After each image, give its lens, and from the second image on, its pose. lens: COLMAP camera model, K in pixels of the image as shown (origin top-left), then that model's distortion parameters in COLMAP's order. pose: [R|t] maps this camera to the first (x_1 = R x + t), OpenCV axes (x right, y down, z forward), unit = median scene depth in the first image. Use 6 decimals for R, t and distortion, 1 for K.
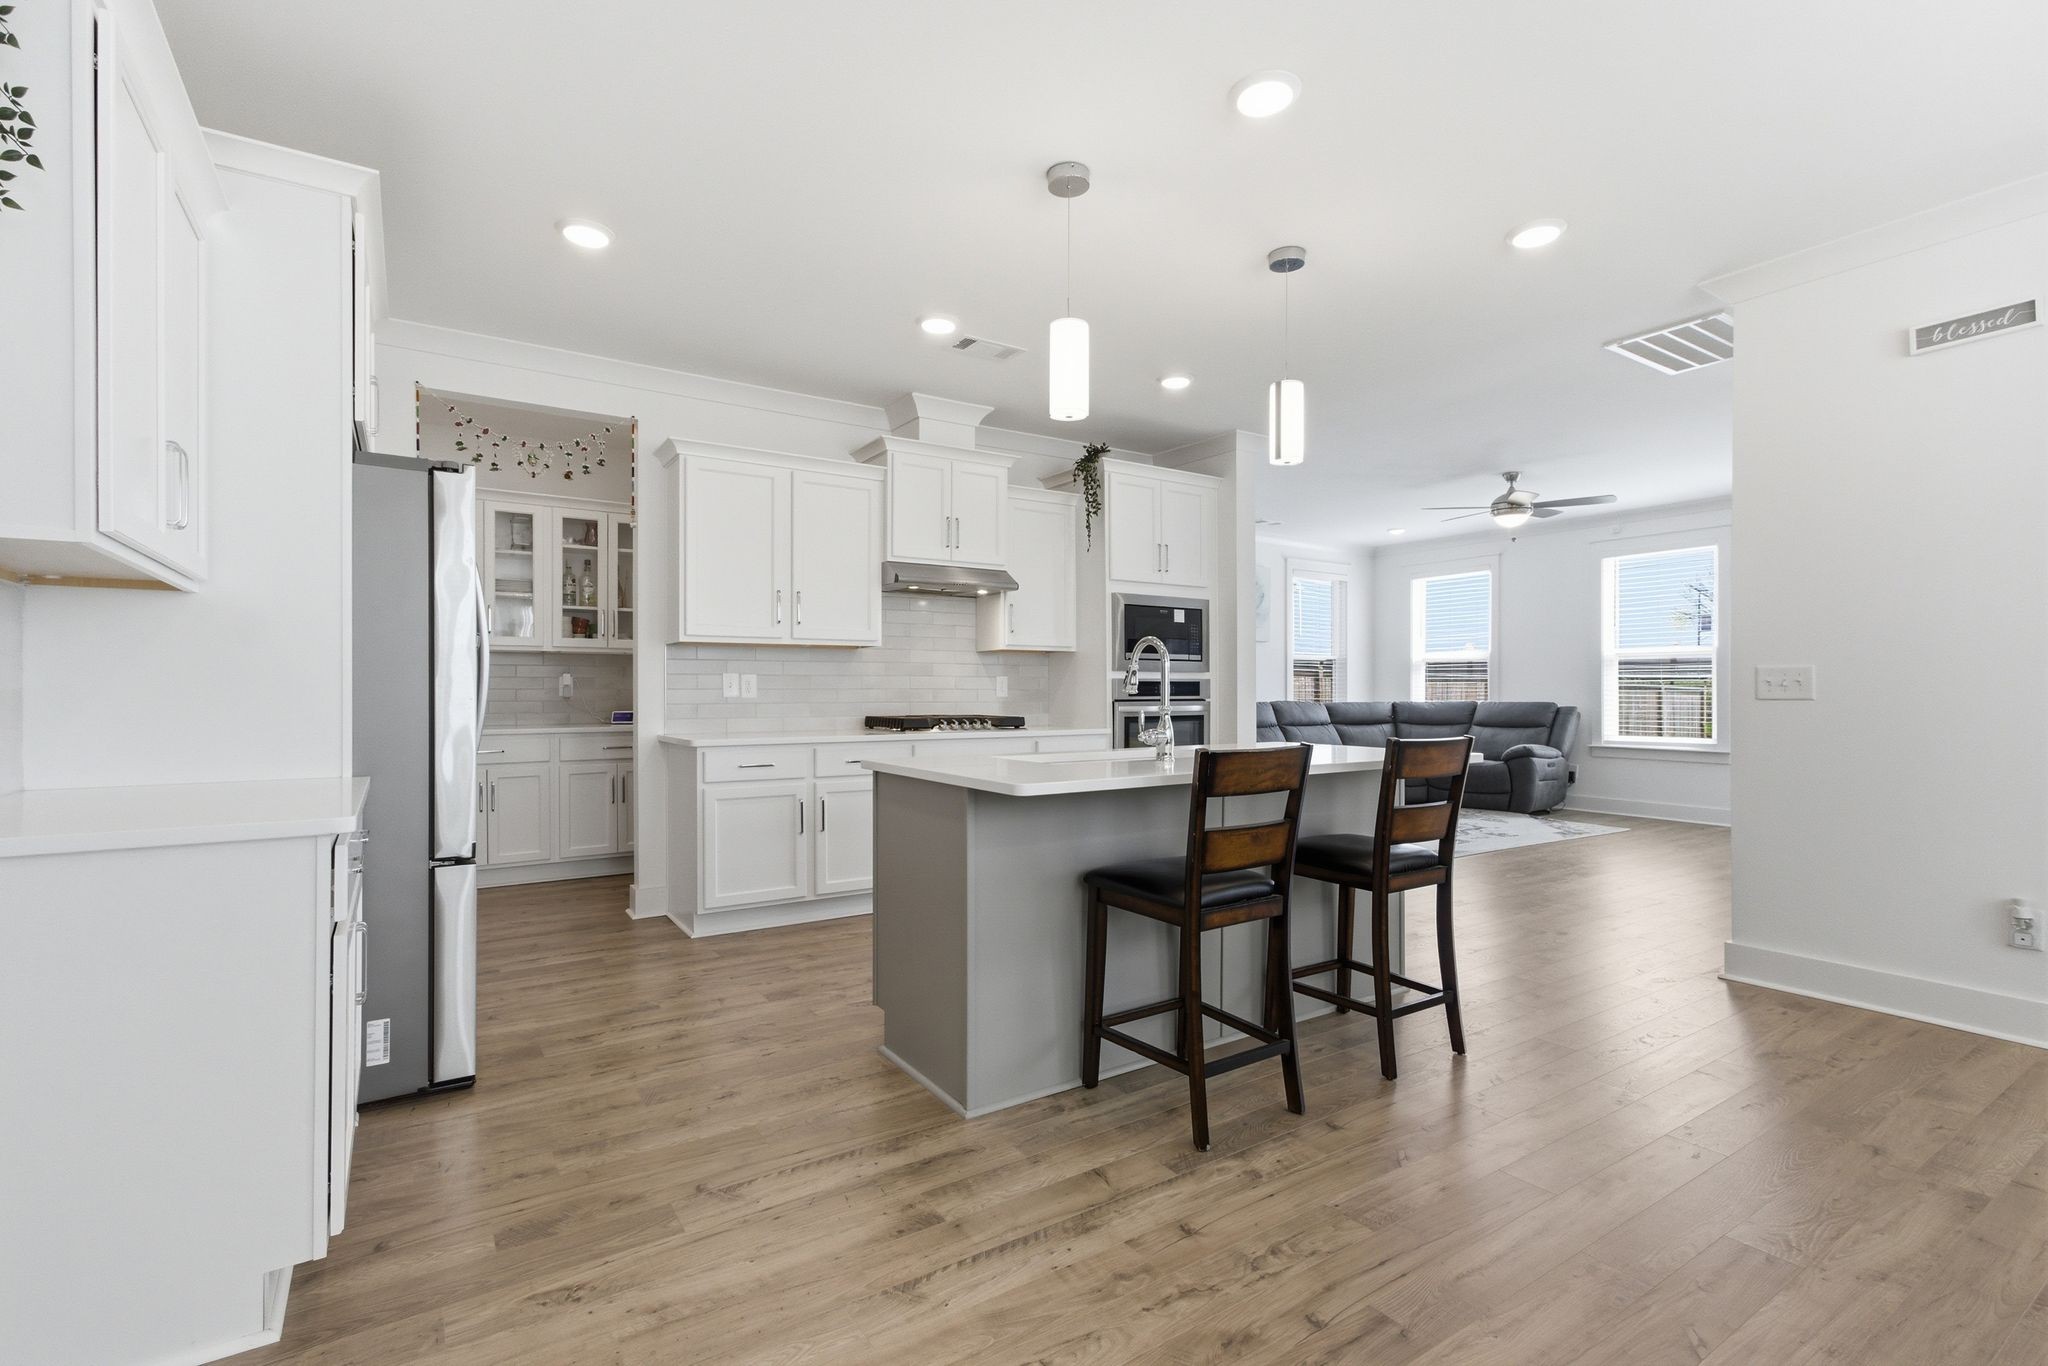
lens RADIAL K [[936.5, 0, 1017.1], [0, 936.5, 681.1], [0, 0, 1]] dist [0.000844, -0.002612]
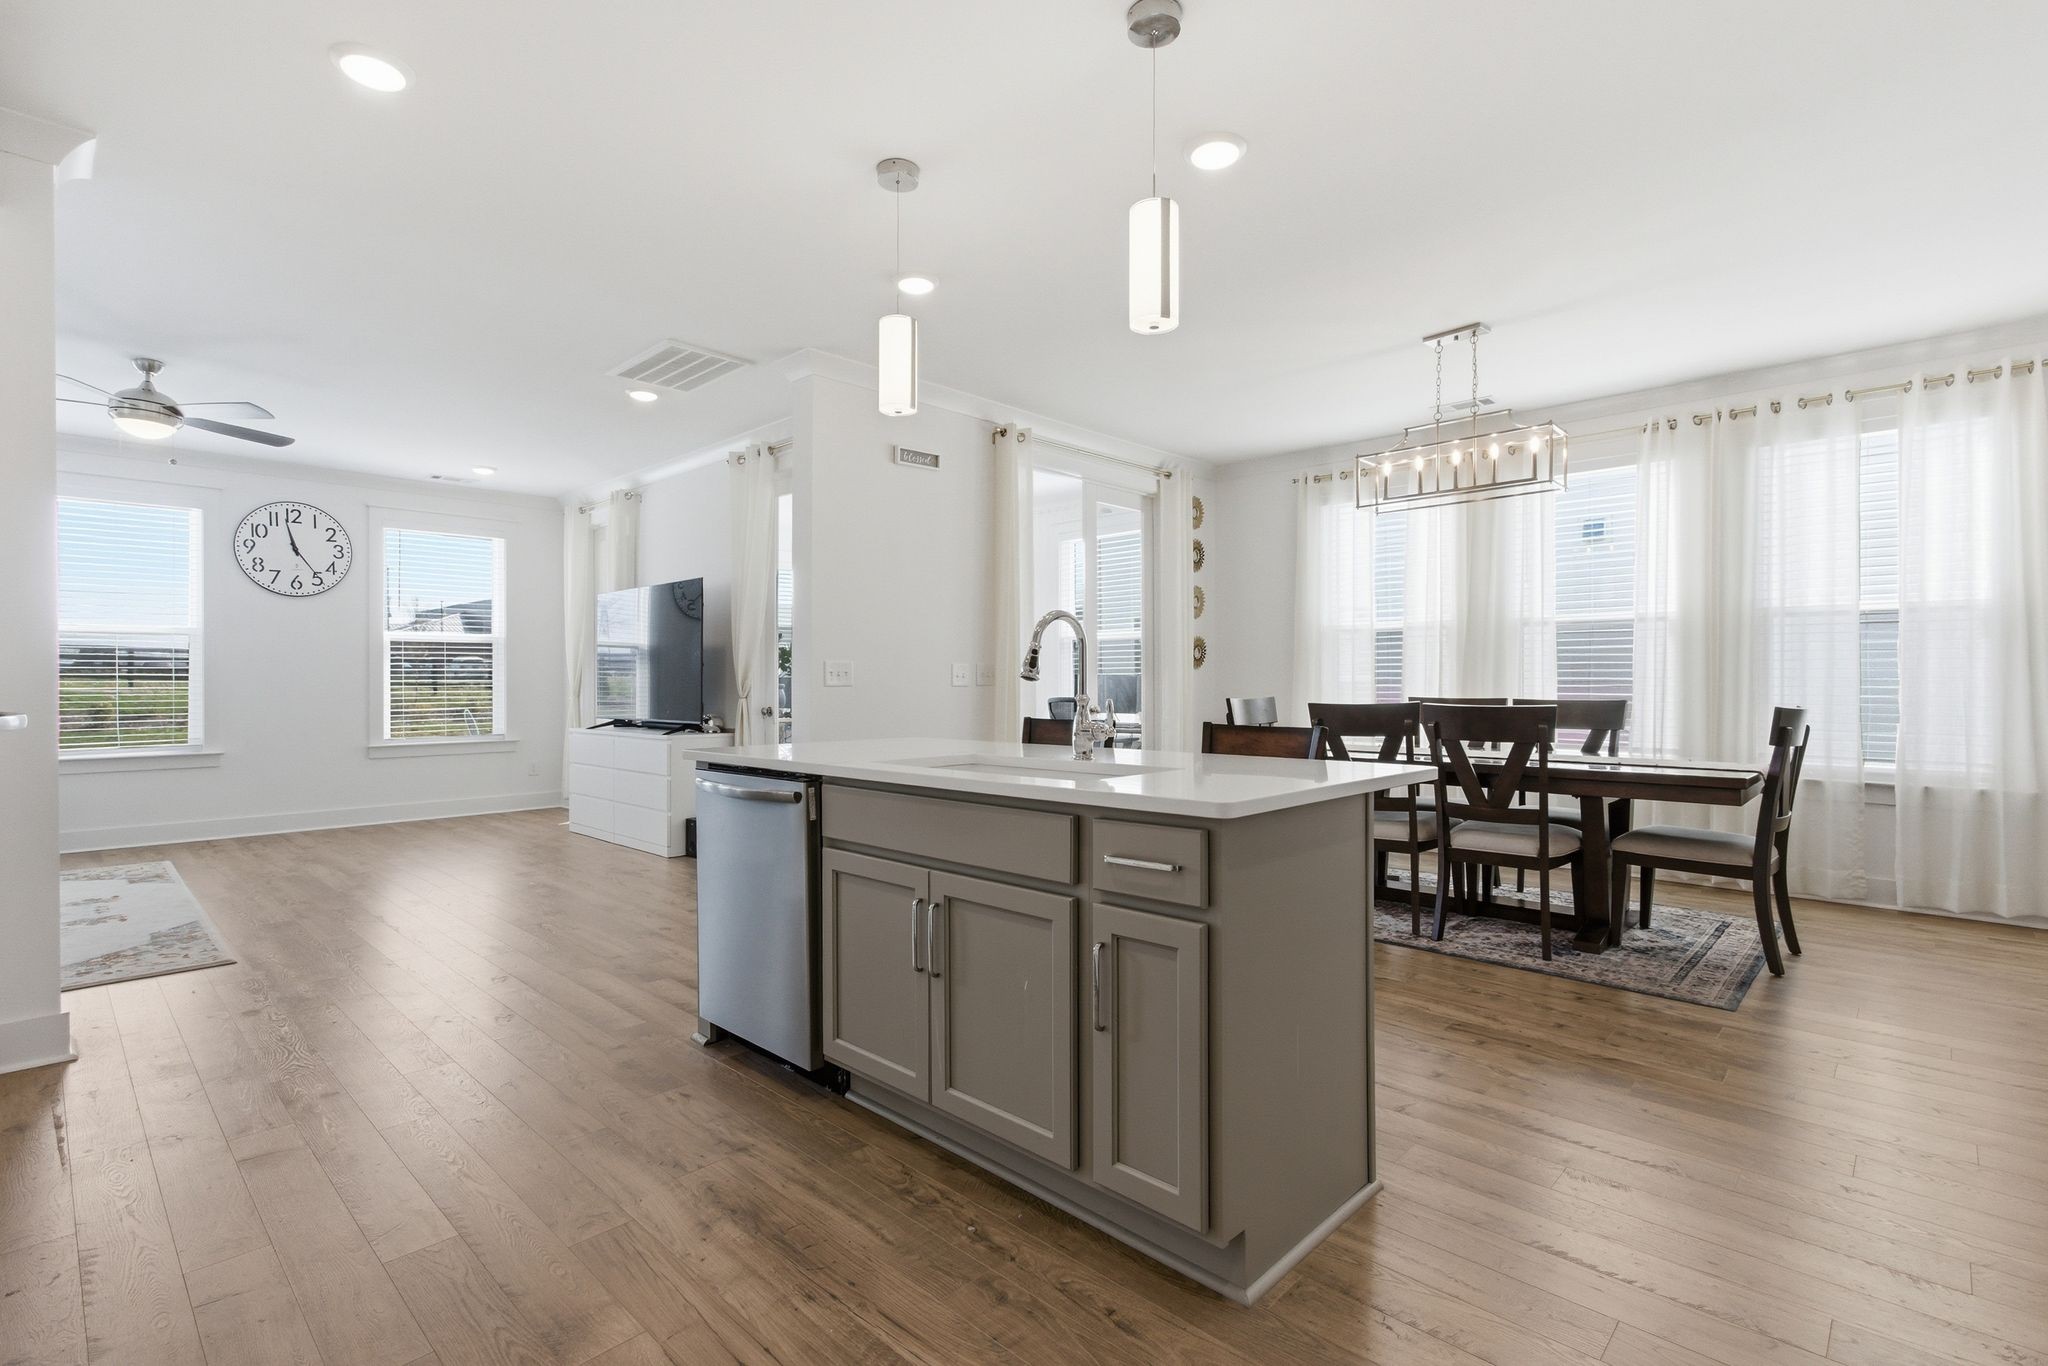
lens RADIAL K [[936.5, 0, 1023.2], [0, 936.5, 683.1], [0, 0, 1]] dist [0.000844, -0.002612]
pose [[-0.231748, -0.002671, 0.972772, -0.270342], [-0.008617, 0.999963, 0.000692, 0.006014], [-0.972738, -0.008222, -0.231763, 0.515673]]
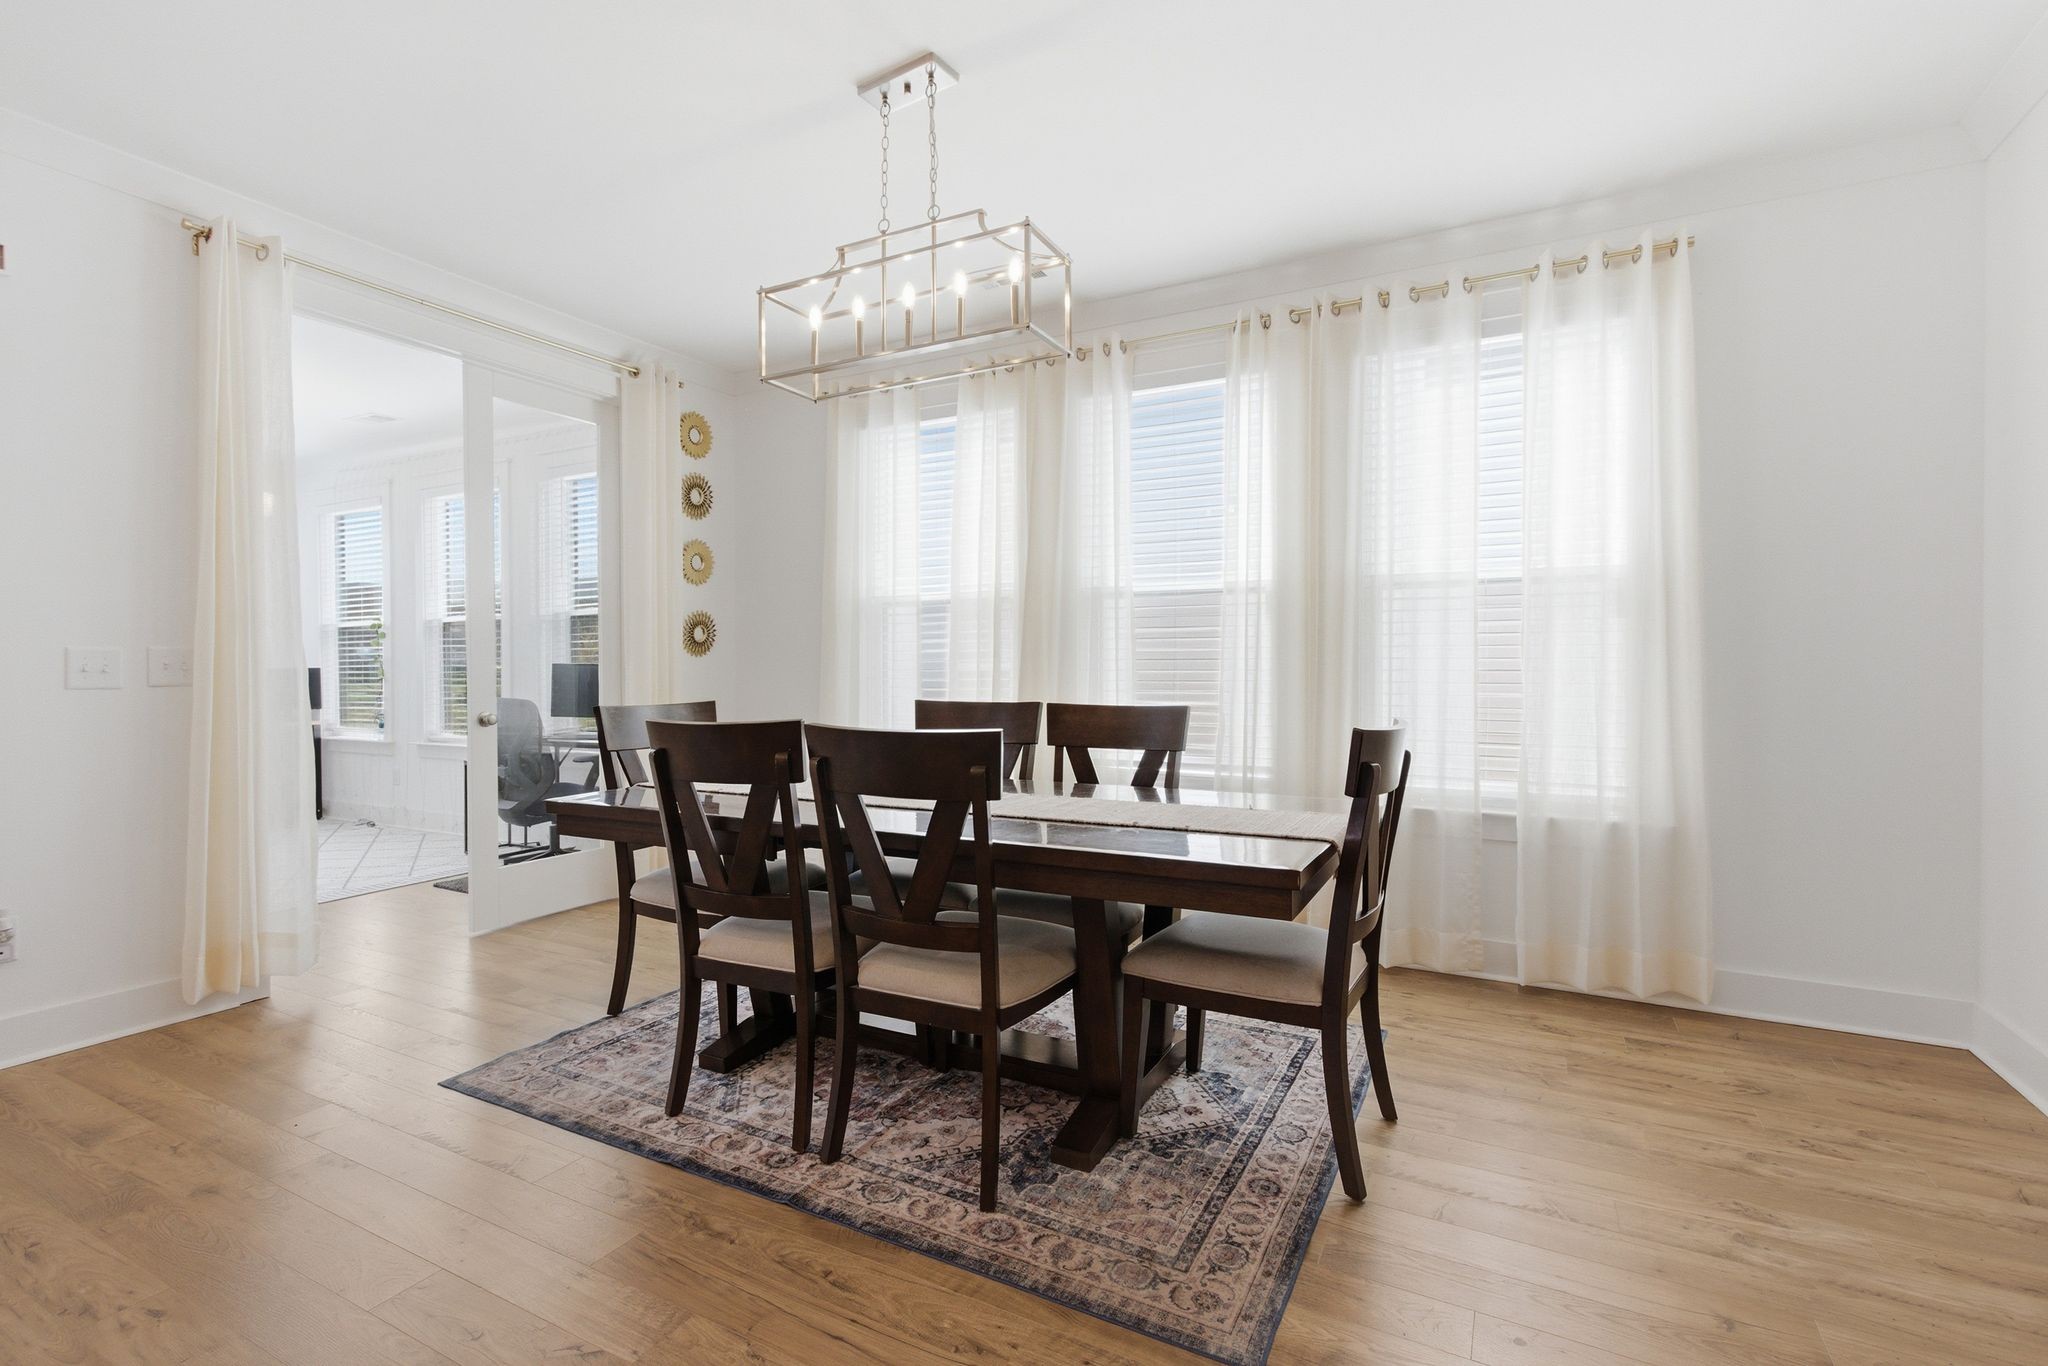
lens RADIAL K [[936.5, 0, 1027.4], [0, 936.5, 689.0], [0, 0, 1]] dist [0.000844, -0.002612]
pose [[-0.494849, -0.018046, 0.868791, -0.076042], [-0.004656, 0.999825, 0.018115, -0.000489], [-0.868966, 0.004919, -0.494847, 0.238104]]
